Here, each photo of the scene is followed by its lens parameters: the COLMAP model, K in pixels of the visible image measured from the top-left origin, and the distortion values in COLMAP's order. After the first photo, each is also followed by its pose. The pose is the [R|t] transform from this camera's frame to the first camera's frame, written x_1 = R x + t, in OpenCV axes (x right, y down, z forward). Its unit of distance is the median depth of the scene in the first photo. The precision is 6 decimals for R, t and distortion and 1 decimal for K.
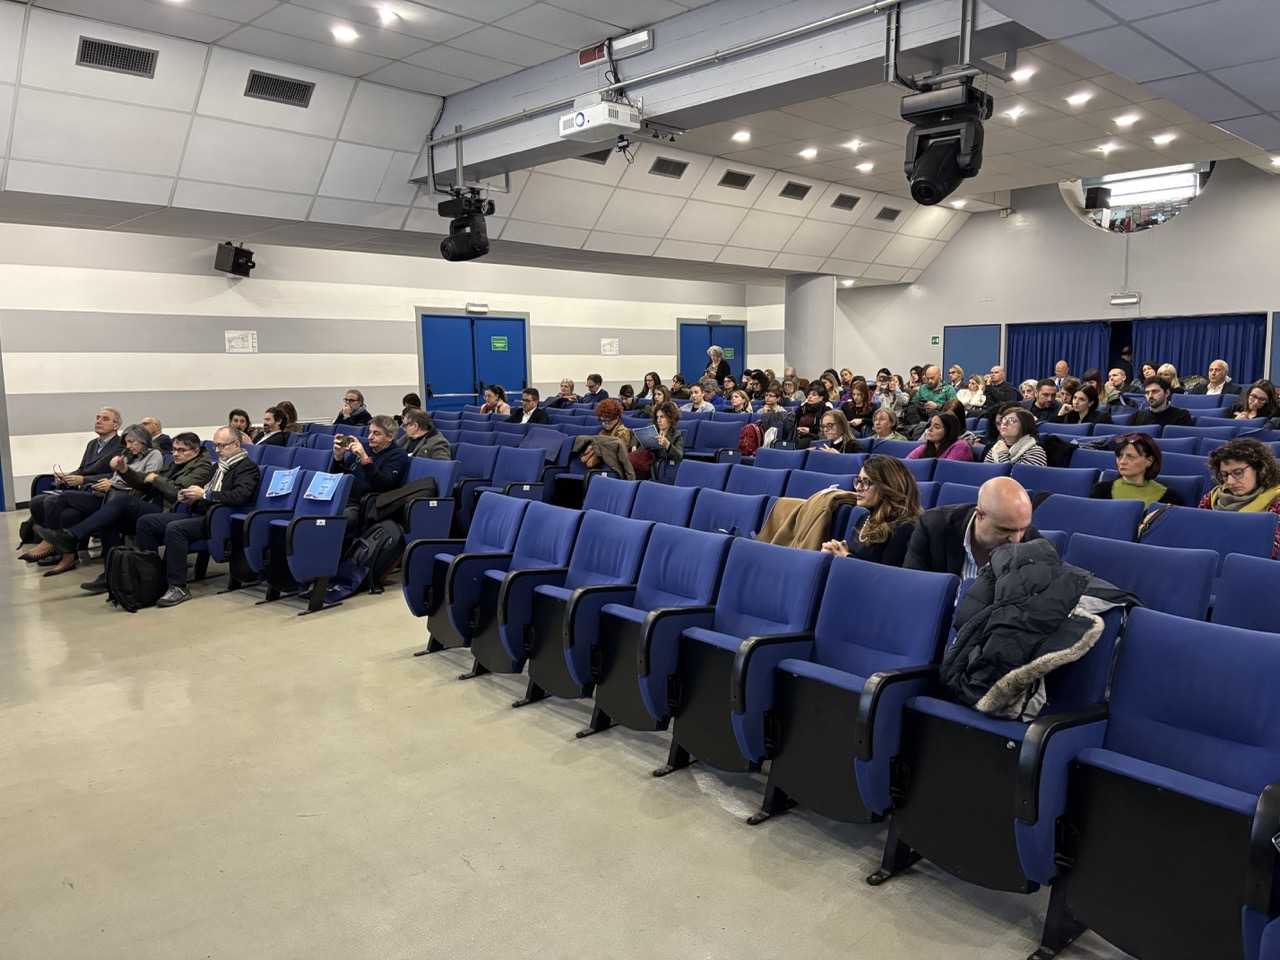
lens RADIAL K [[960.5, 0, 638.5], [0, 960.5, 489.7], [0, 0, 1]] dist [0.009850, 0.000231]
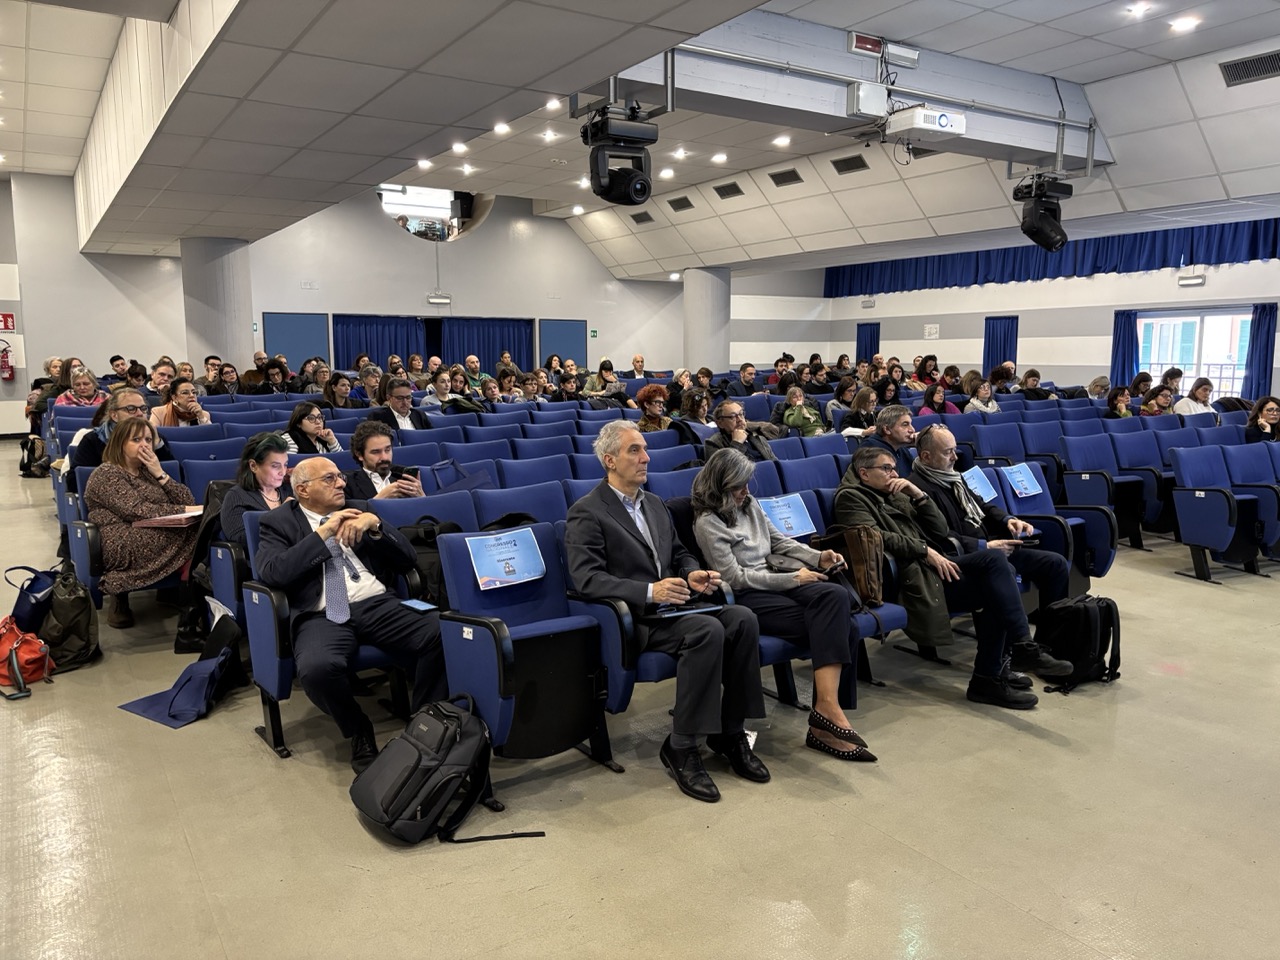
lens RADIAL K [[960.5, 0, 638.5], [0, 960.5, 489.7], [0, 0, 1]] dist [0.009850, 0.000231]
pose [[0.196294, -0.124776, 0.972574, -0.589717], [0.122613, 0.987209, 0.101906, -0.060963], [-0.972849, 0.099247, 0.209082, 0.548655]]
